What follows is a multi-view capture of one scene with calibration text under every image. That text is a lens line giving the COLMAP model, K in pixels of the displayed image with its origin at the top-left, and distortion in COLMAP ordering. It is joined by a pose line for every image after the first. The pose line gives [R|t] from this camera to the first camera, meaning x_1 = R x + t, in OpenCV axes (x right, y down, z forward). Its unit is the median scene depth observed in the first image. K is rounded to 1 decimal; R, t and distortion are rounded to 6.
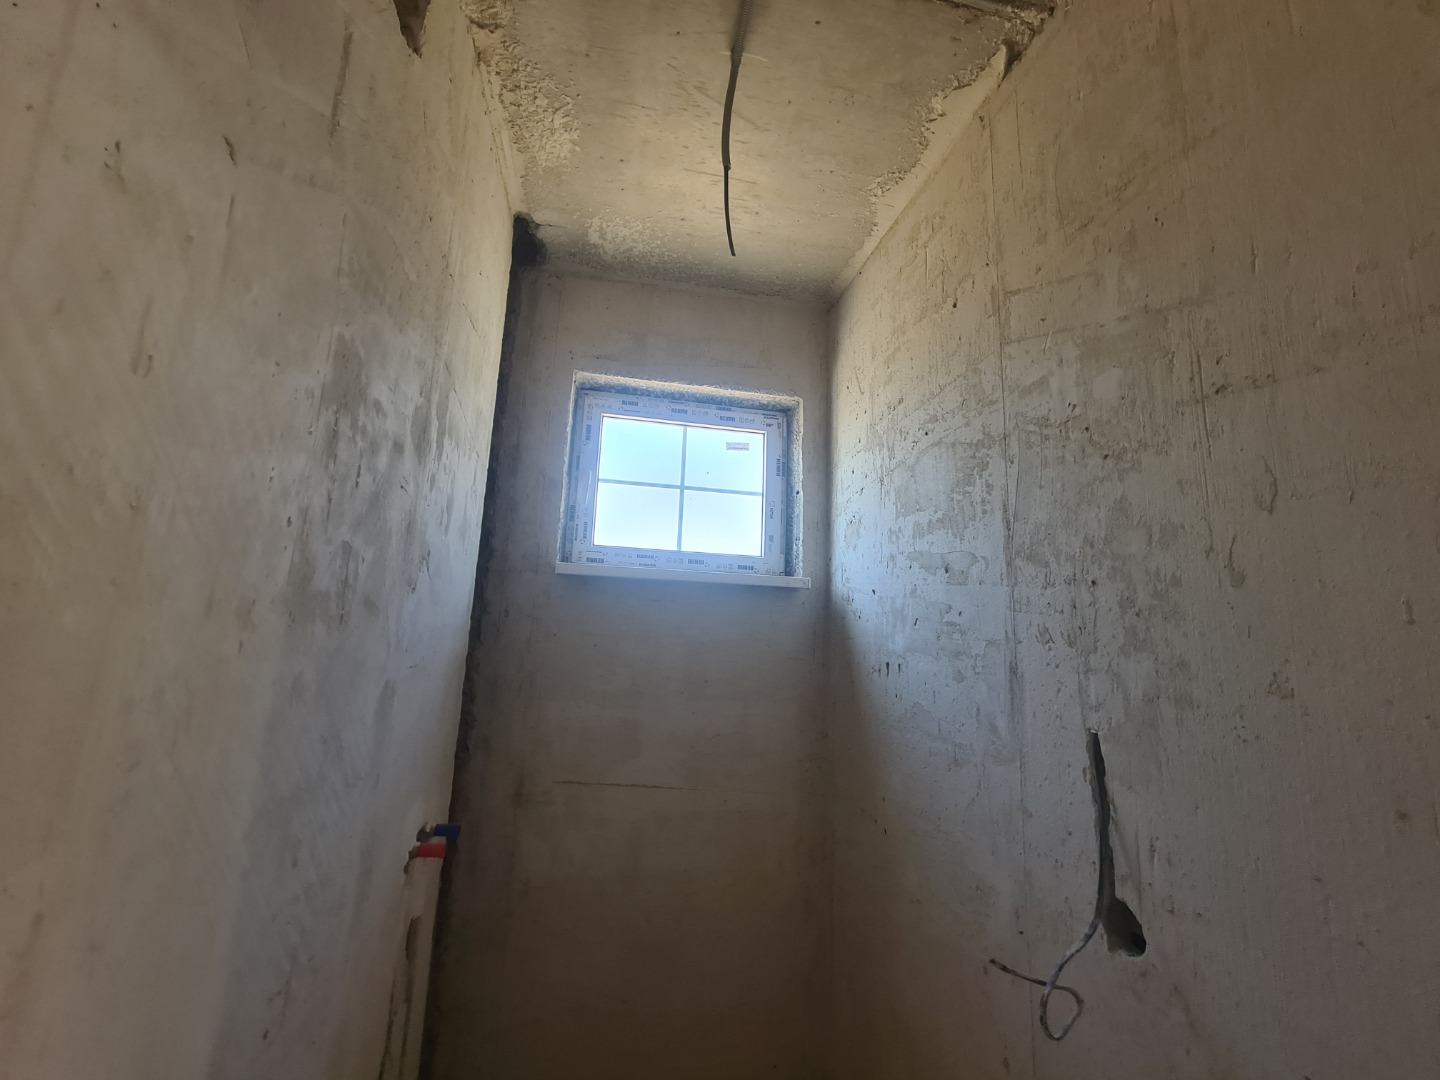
lens RADIAL K [[584.3, 0, 707.8], [0, 584.3, 541.5], [0, 0, 1]] dist [0.001180, -0.002704]
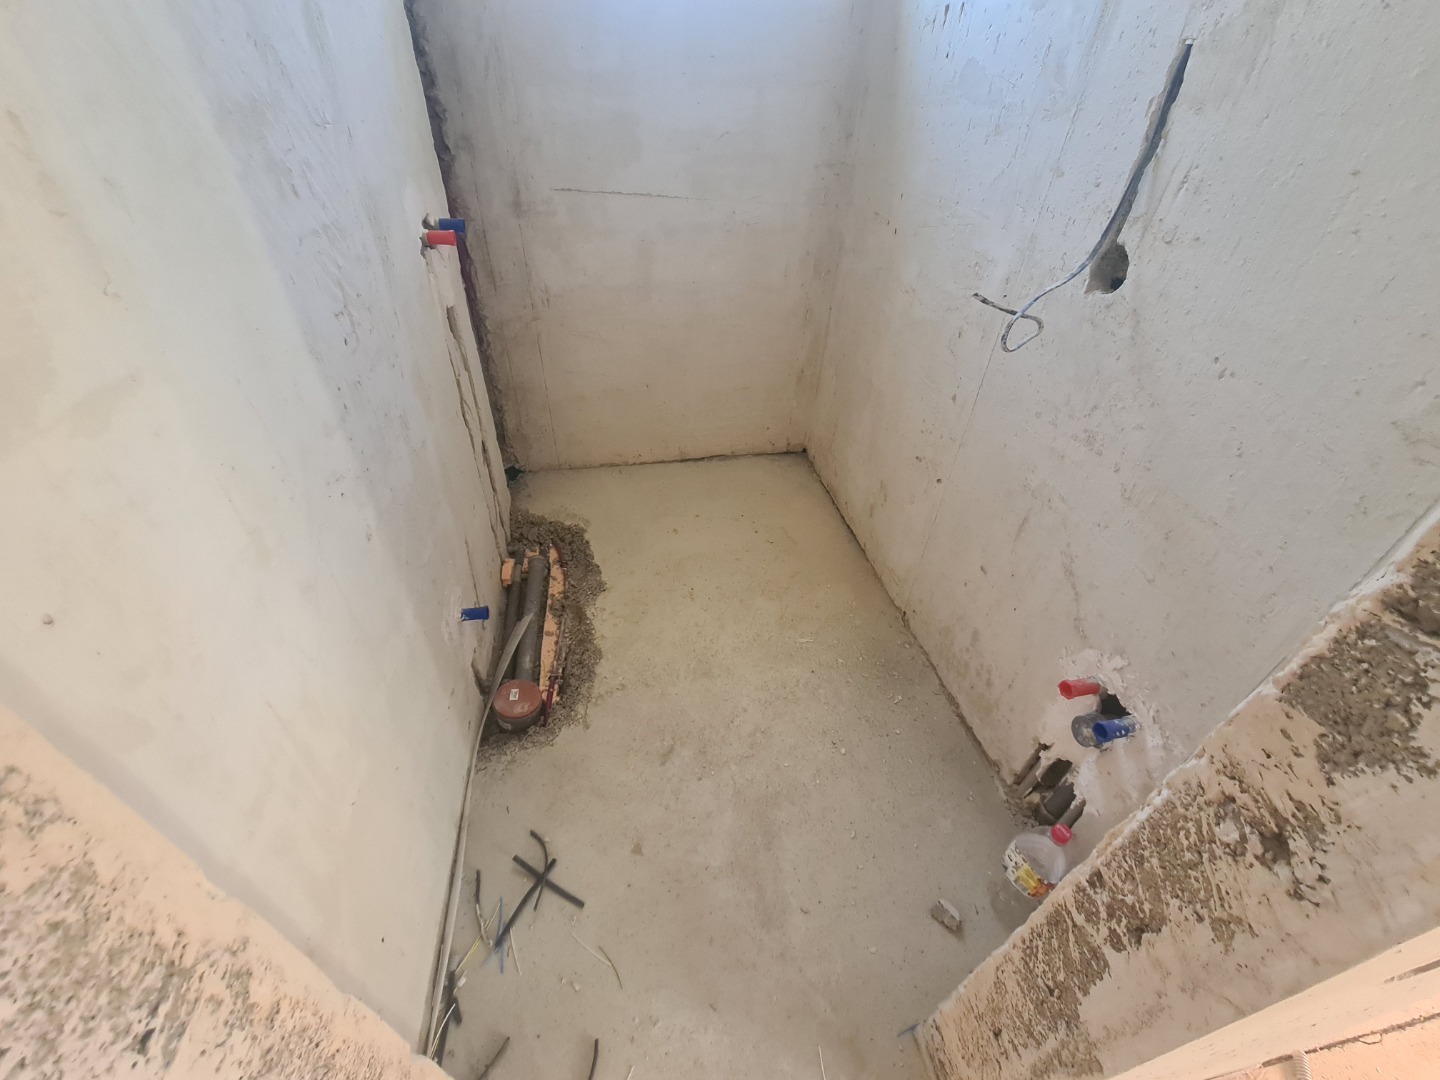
lens RADIAL K [[584.3, 0, 704.3], [0, 584.3, 521.2], [0, 0, 1]] dist [0.001180, -0.002704]
pose [[0.999792, -0.002371, -0.020243, -0.000125], [0.016724, 0.663114, 0.748332, 0.108452], [0.011650, -0.748515, 0.663016, -0.032163]]
